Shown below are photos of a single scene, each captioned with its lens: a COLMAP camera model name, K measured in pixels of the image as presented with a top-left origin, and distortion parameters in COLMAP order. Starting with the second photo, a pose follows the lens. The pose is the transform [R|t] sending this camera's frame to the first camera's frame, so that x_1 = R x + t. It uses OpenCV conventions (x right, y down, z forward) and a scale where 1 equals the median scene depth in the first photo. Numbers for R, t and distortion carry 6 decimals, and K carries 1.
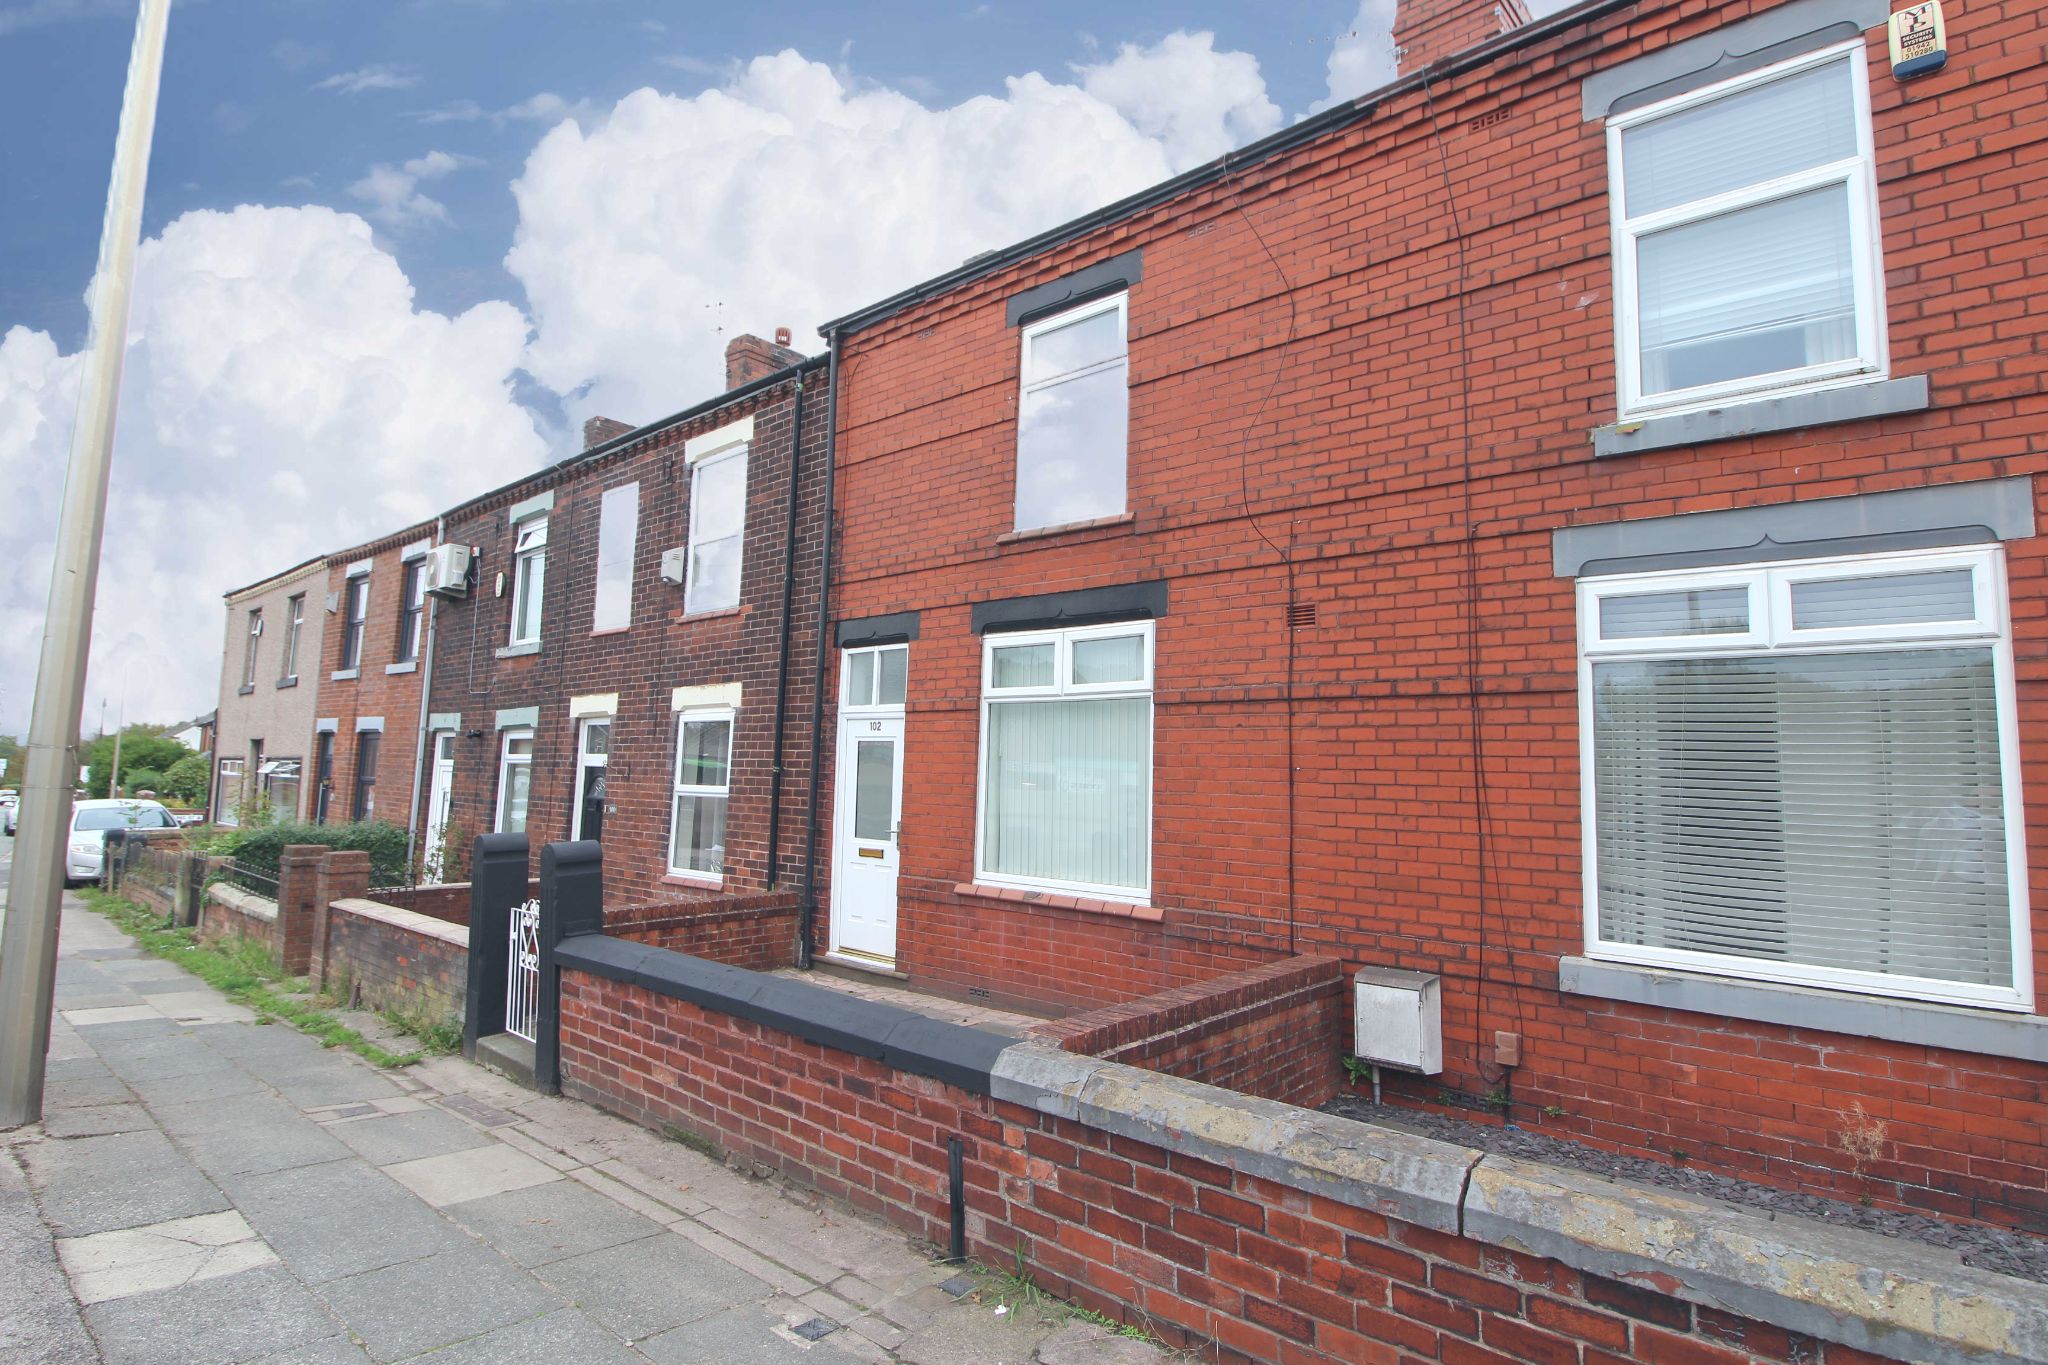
lens RADIAL K [[1049.4, 0, 1025.2], [0, 1049.4, 651.9], [0, 0, 1]] dist [0.003755, -0.012484]
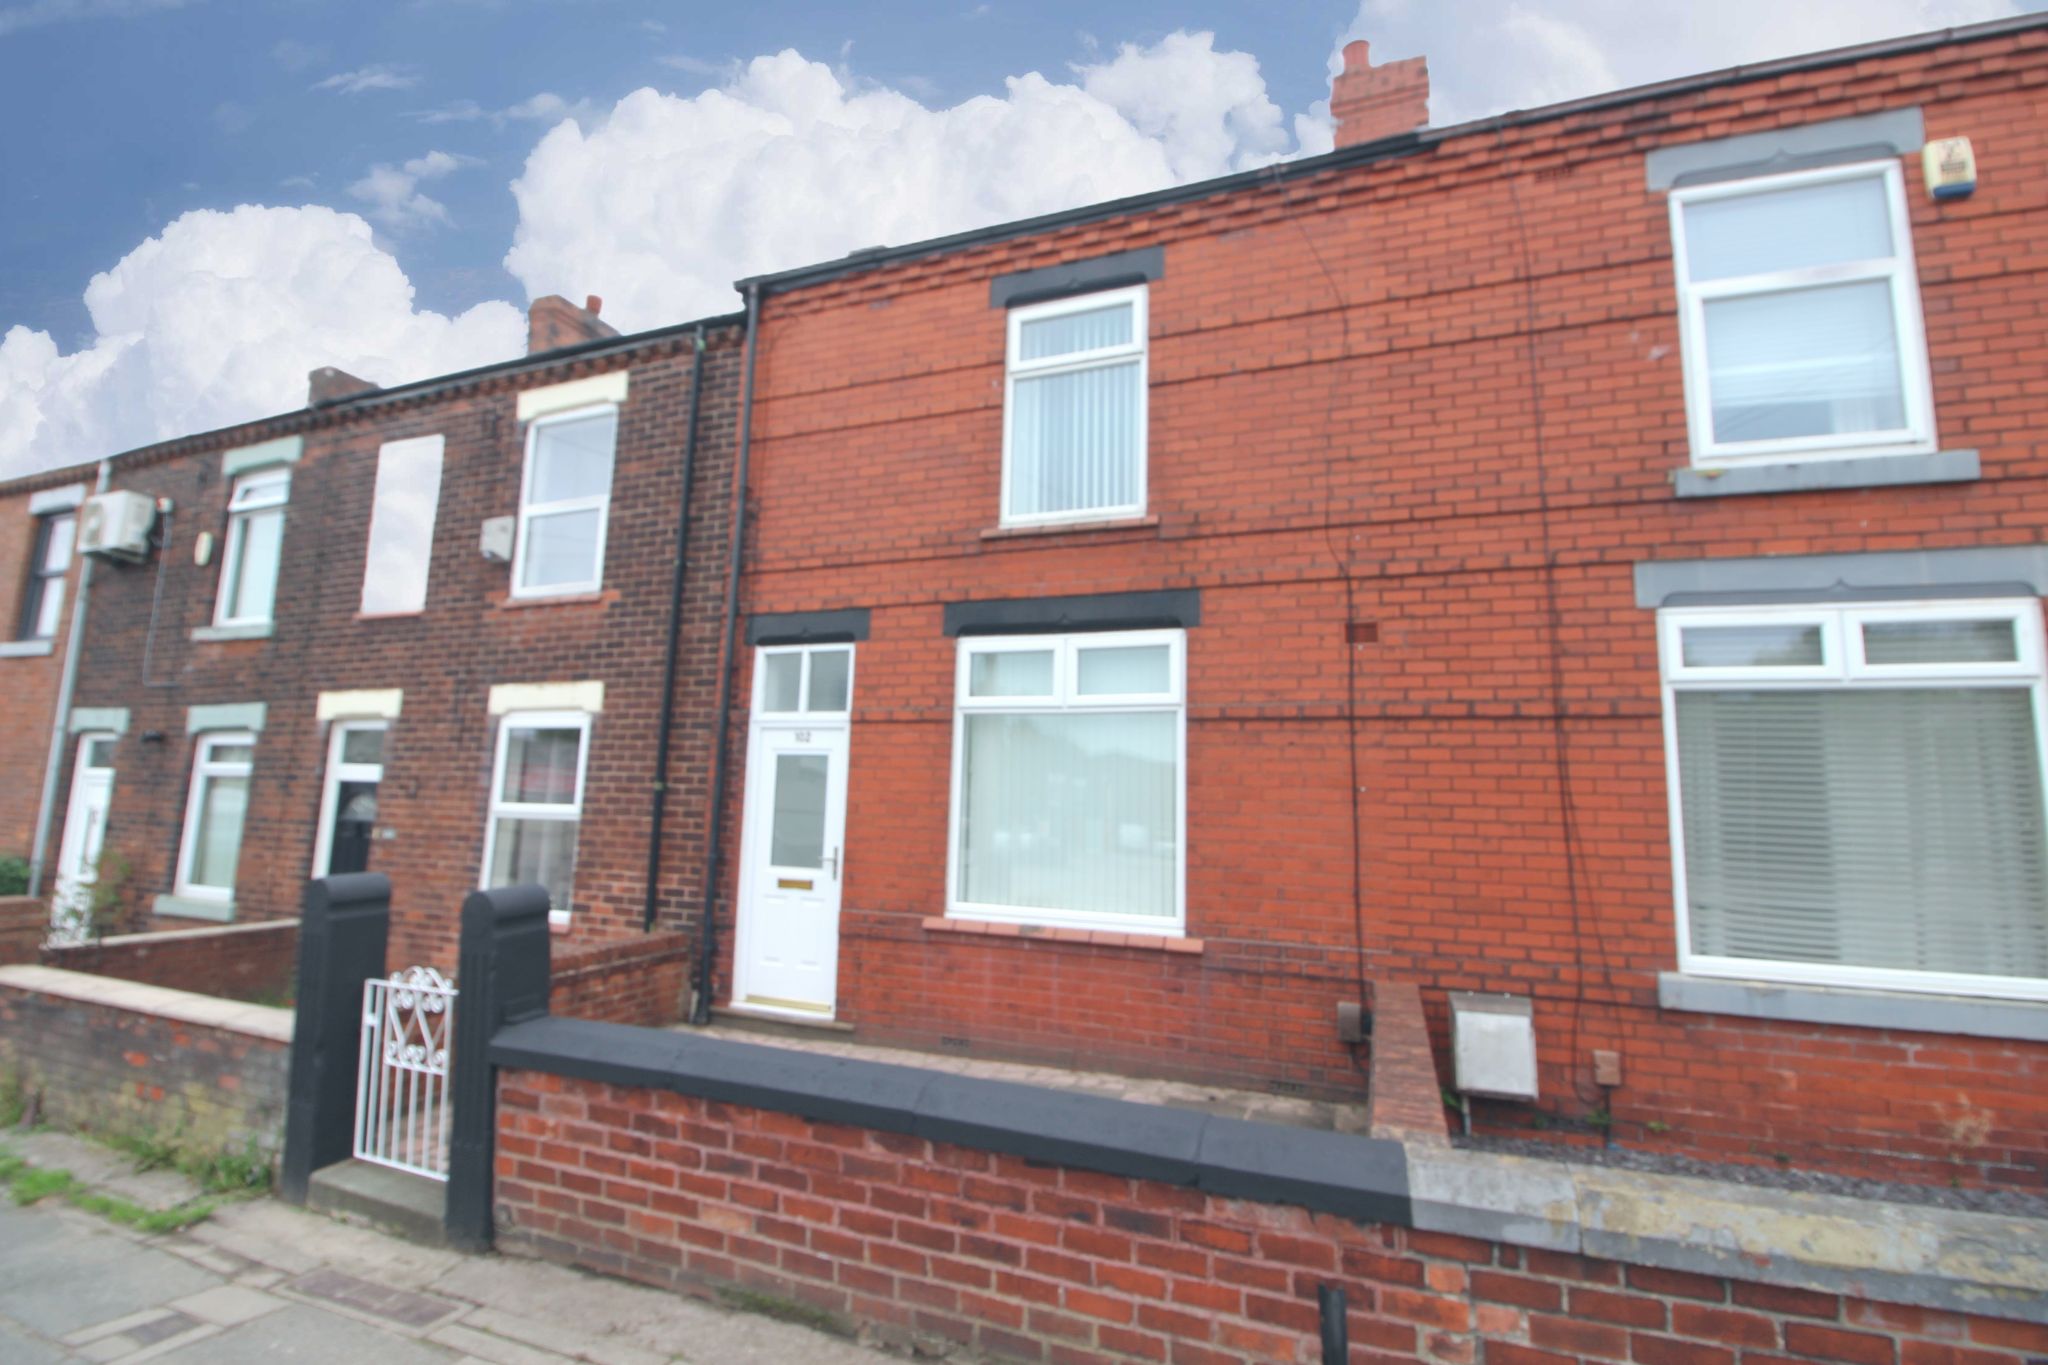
lens RADIAL K [[942.4, 0, 1016.7], [0, 942.4, 657.4], [0, 0, 1]] dist [-0.001134, -0.011996]
pose [[0.940512, 0.051375, 0.335852, -0.341063], [-0.042987, 0.998551, -0.032368, 0.031323], [-0.337029, 0.016005, 0.941358, 0.285341]]
